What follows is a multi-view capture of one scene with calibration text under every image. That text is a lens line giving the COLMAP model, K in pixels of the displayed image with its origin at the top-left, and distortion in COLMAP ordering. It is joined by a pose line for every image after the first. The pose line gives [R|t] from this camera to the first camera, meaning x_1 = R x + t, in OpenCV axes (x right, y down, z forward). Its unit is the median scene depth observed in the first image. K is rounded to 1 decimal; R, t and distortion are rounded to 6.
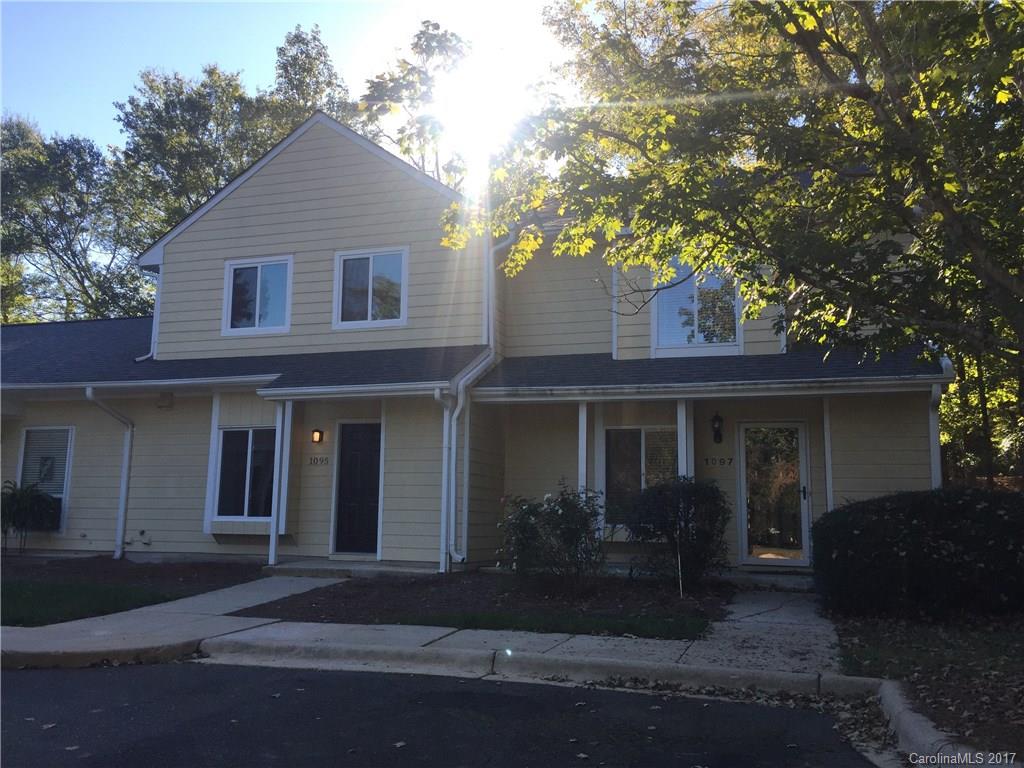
lens RADIAL K [[876.3, 0, 512.5], [0, 876.3, 380.4], [0, 0, 1]] dist [0.087955, -0.119719]
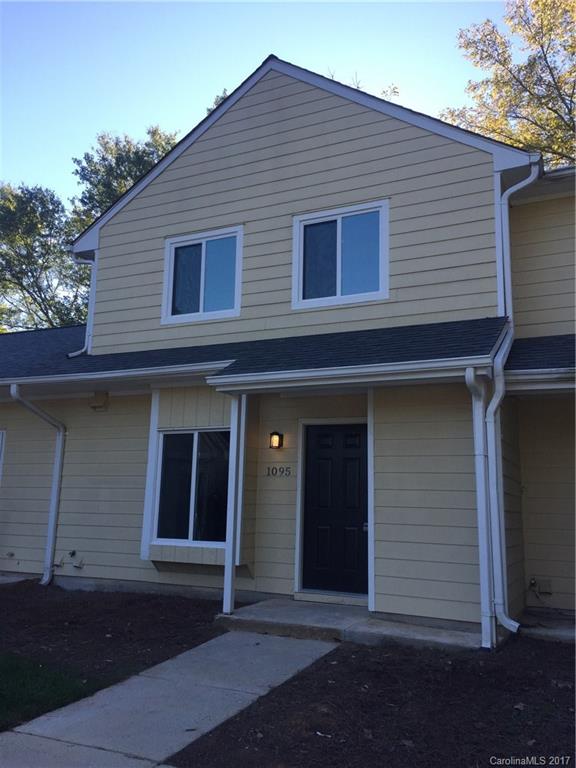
lens RADIAL K [[657.2, 0, 295.0], [0, 657.2, 384.3], [0, 0, 1]] dist [0.087955, -0.119719]
pose [[0.993008, -0.011159, -0.117516, -0.129024], [0.007490, 0.999472, -0.031613, 0.030215], [0.117807, 0.030512, 0.992568, 0.390127]]
